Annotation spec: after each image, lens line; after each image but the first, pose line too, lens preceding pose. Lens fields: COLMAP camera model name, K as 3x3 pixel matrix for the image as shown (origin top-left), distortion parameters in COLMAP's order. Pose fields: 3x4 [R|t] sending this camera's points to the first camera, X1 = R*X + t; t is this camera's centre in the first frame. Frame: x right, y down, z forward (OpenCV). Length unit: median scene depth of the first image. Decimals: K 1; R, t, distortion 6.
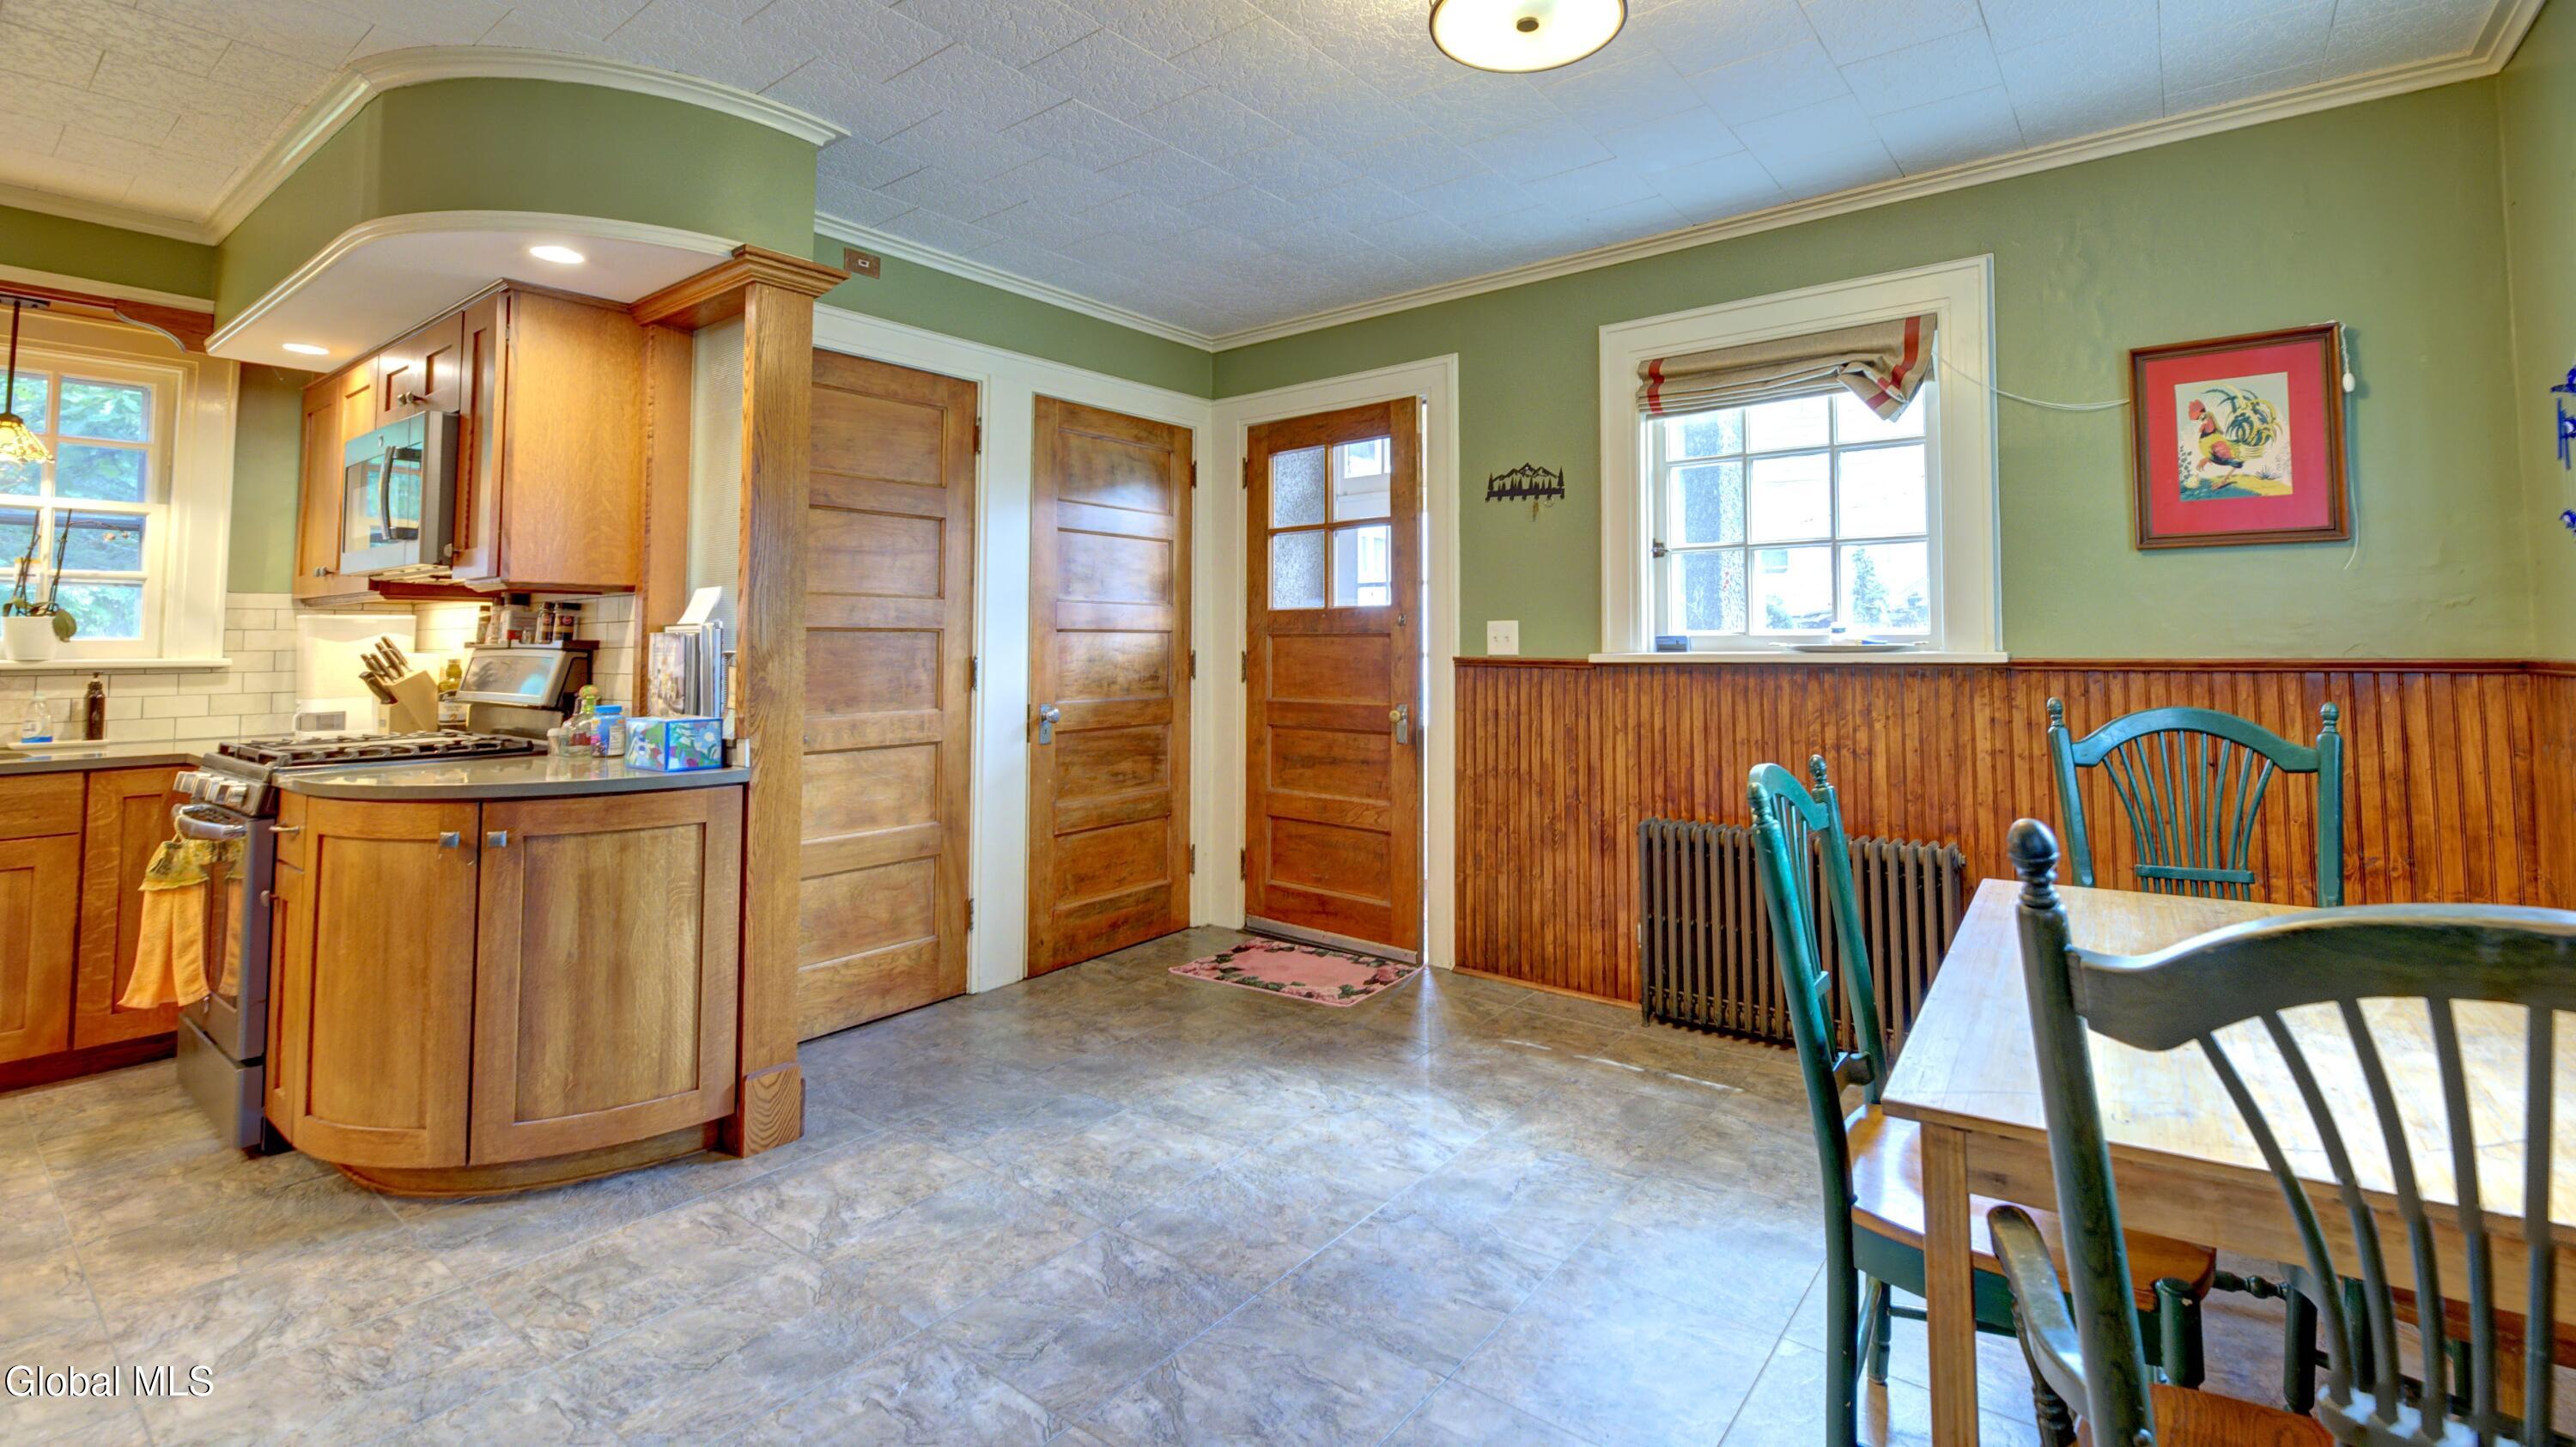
lens RADIAL K [[1102.6, 0, 1382.0], [0, 1102.6, 592.8], [0, 0, 1]] dist [0.000296, 0.000161]
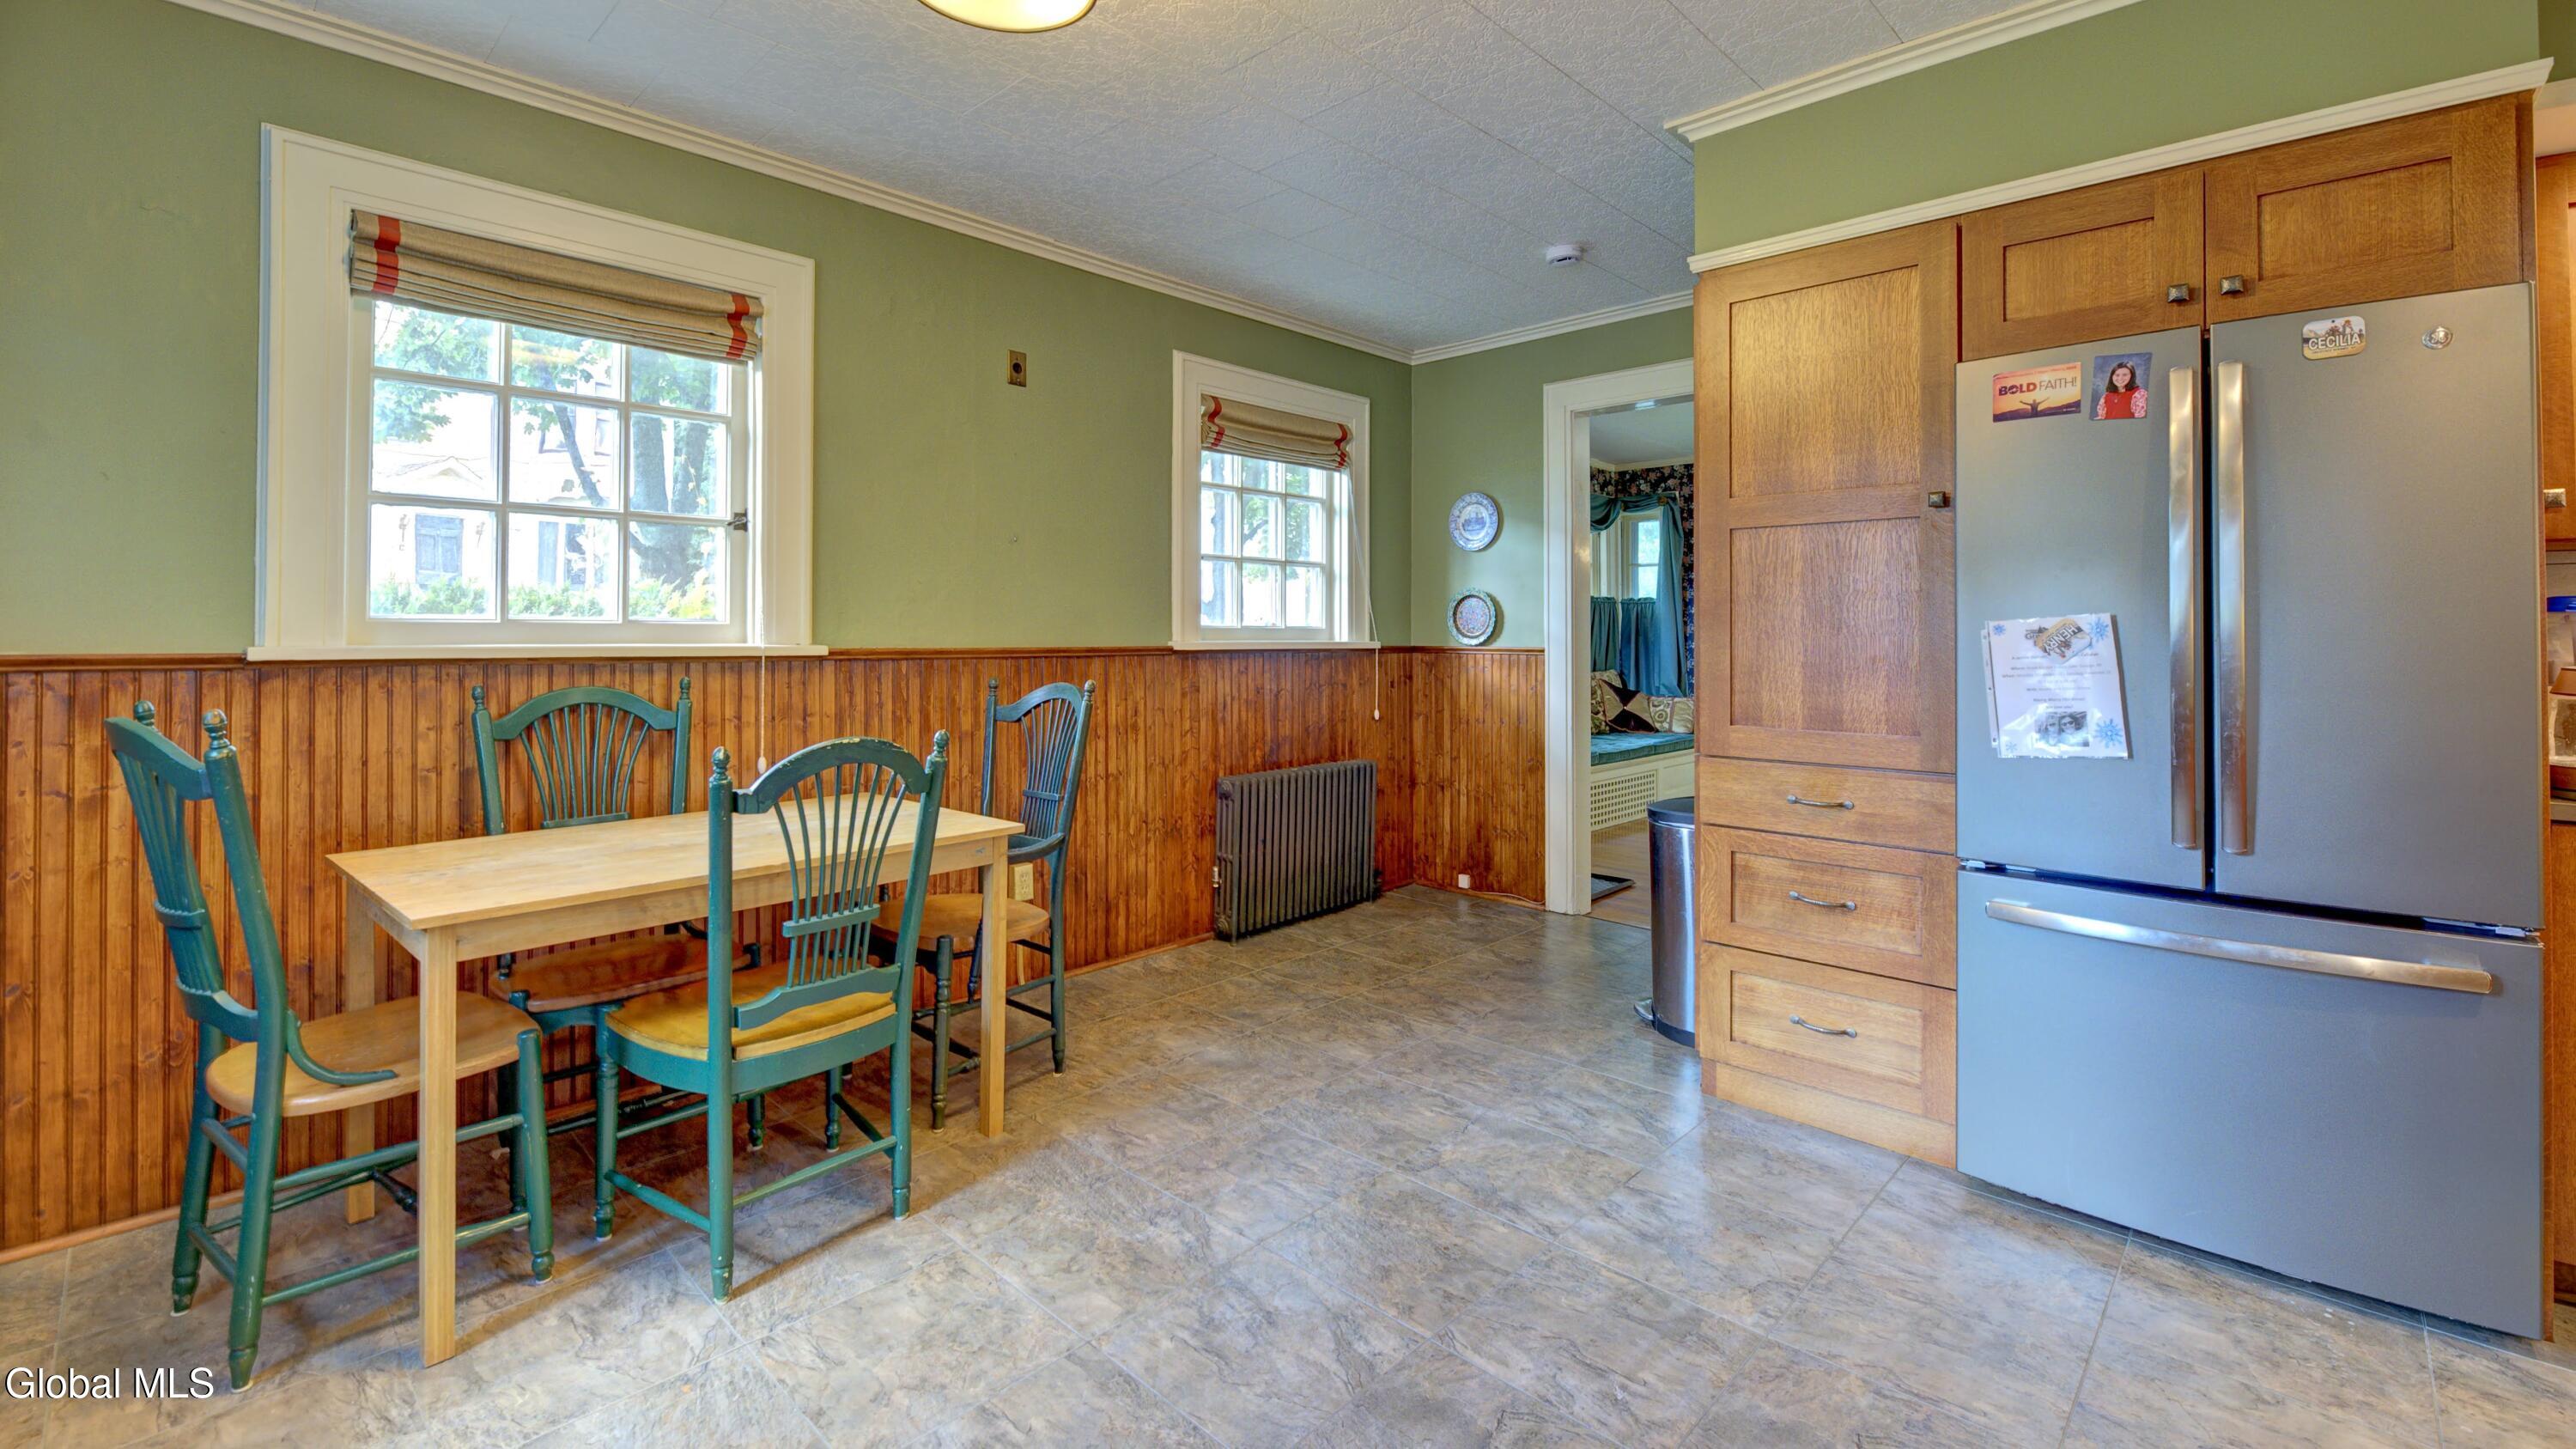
lens RADIAL K [[1101.8, 0, 1283.5], [0, 1101.8, 617.2], [0, 0, 1]] dist [-0.000231, -0.000018]
pose [[-0.989209, 0.002210, 0.146495, -0.197577], [-0.006805, 0.998114, -0.061005, 0.060196], [-0.146353, -0.061343, -0.987329, 1.444606]]
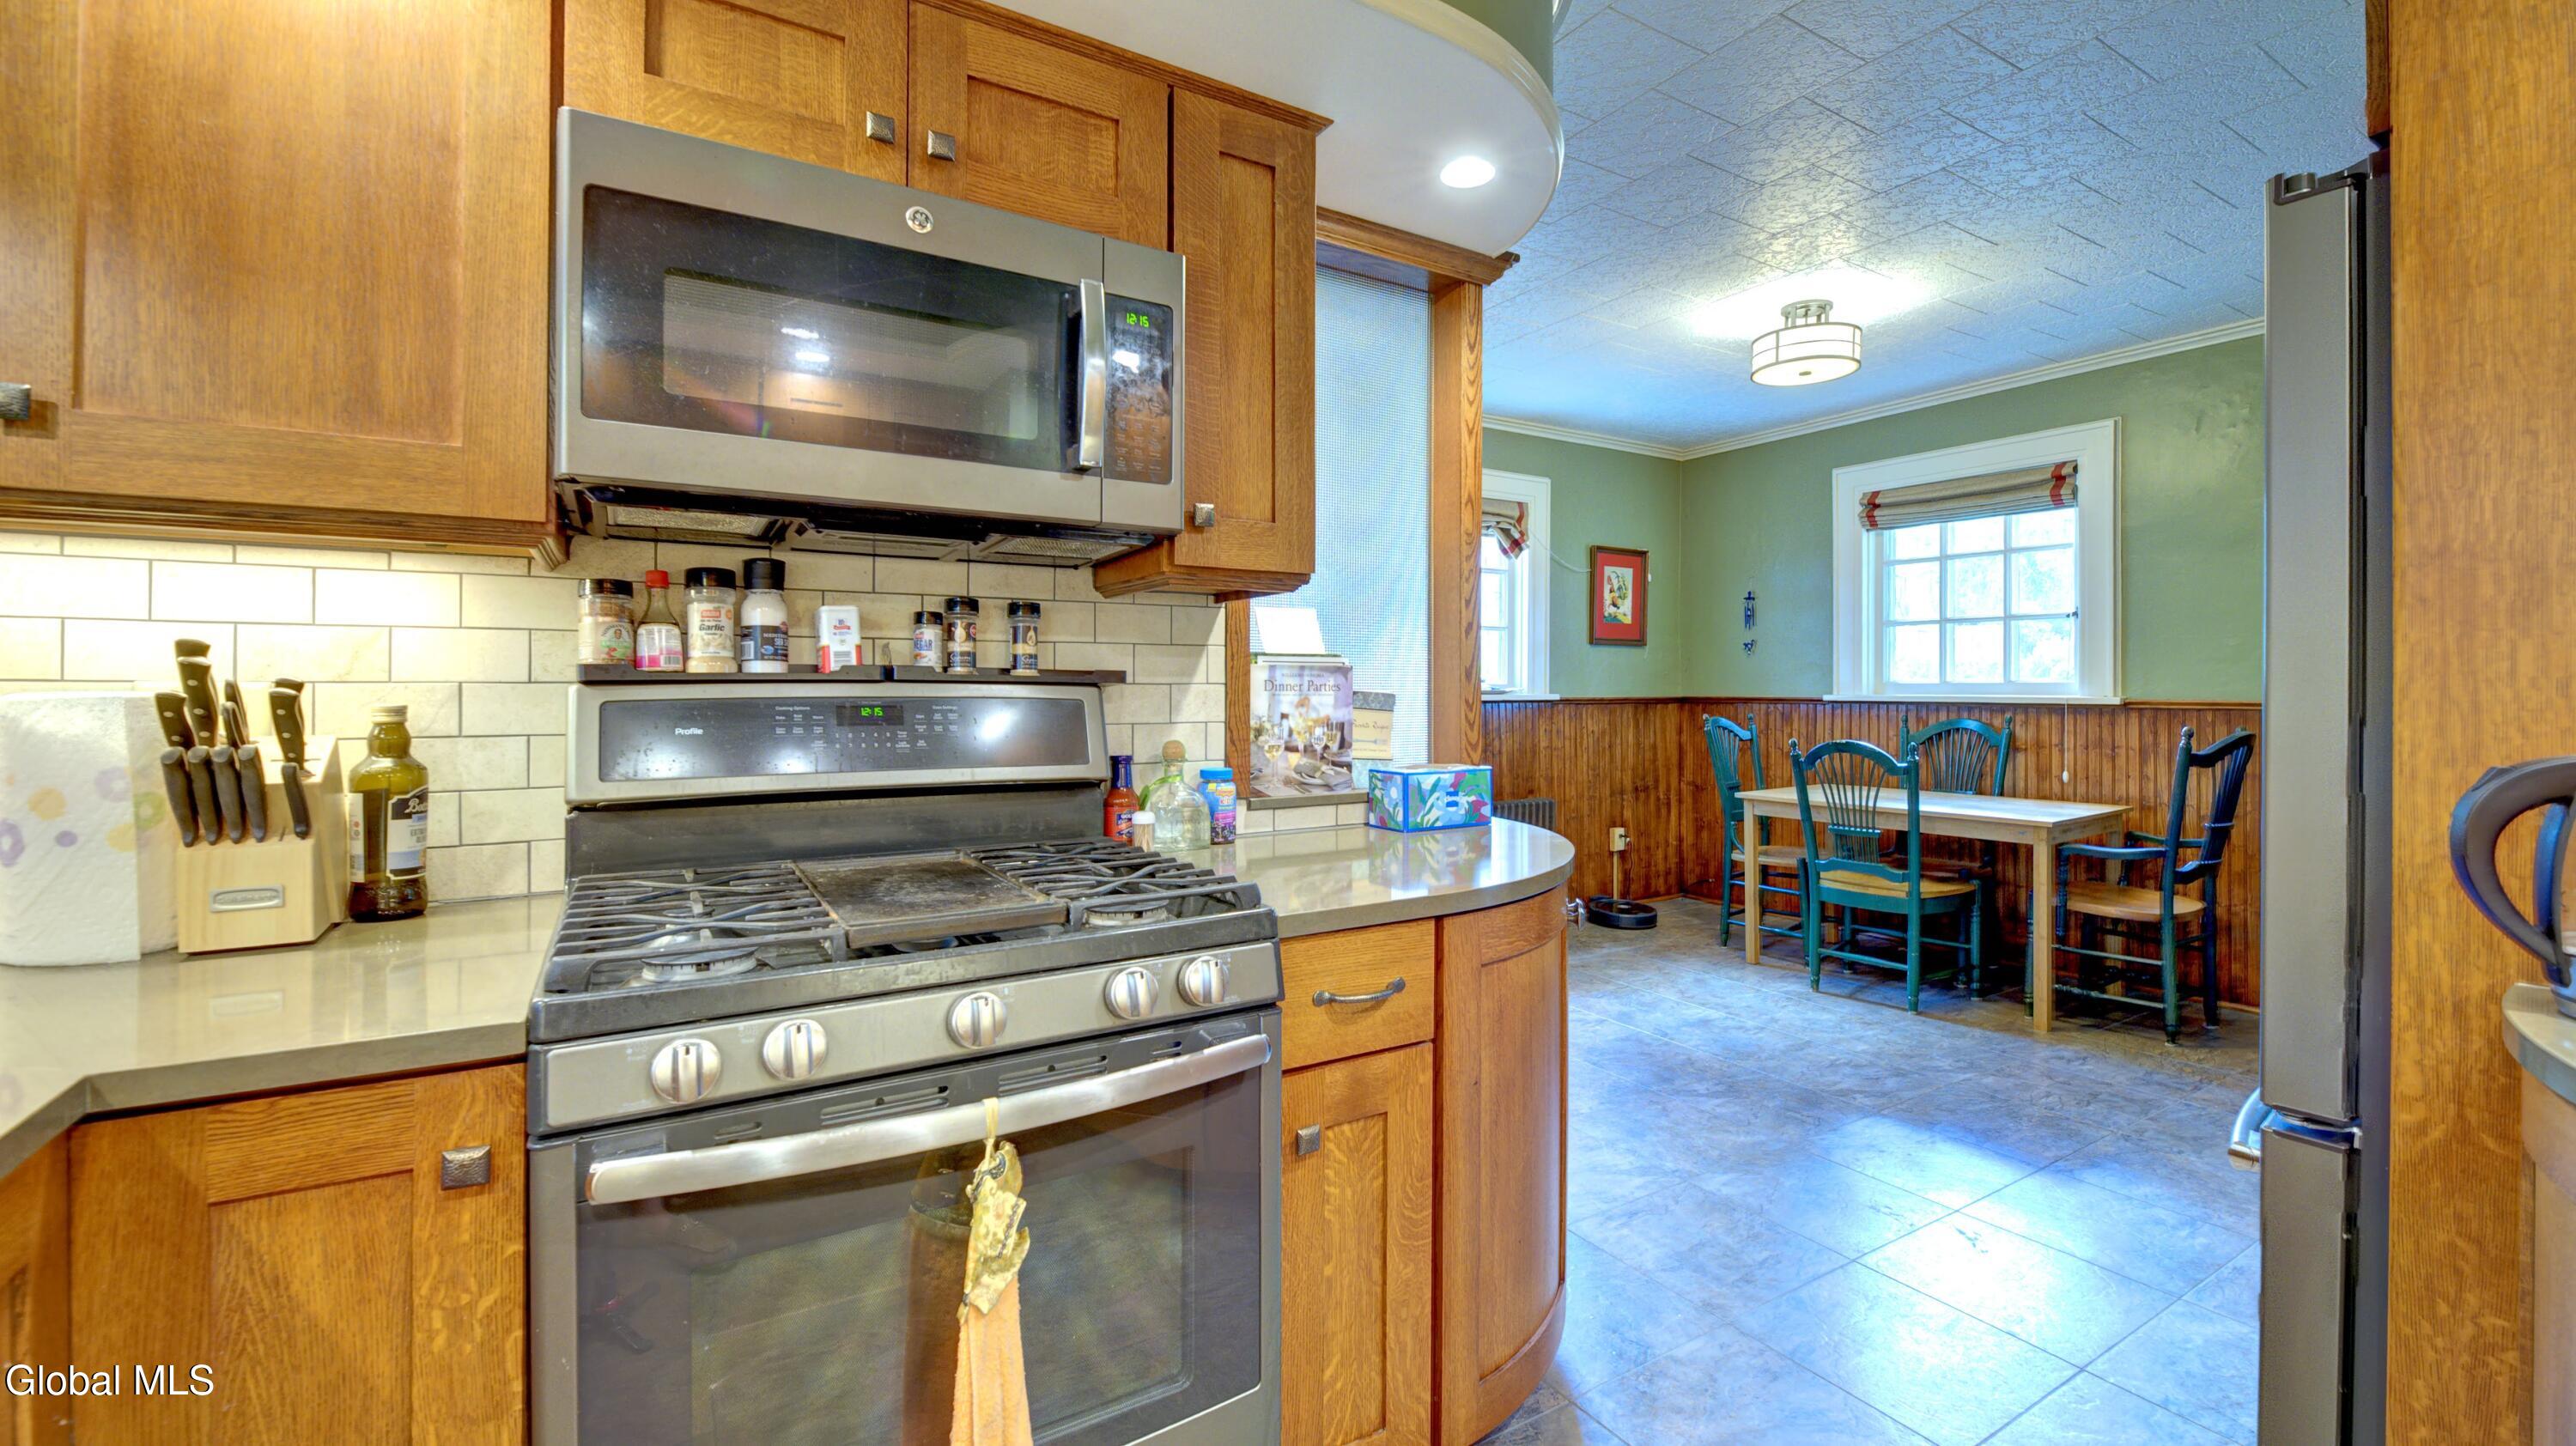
lens RADIAL K [[1074.5, 0, 1284.9], [0, 1074.5, 689.7], [0, 0, 1]] dist [-0.002949, -0.000704]
pose [[0.389930, 0.003432, 0.920838, -1.547309], [-0.052282, 0.998463, 0.018417, 0.043984], [-0.919359, -0.055325, 0.389510, 0.834125]]
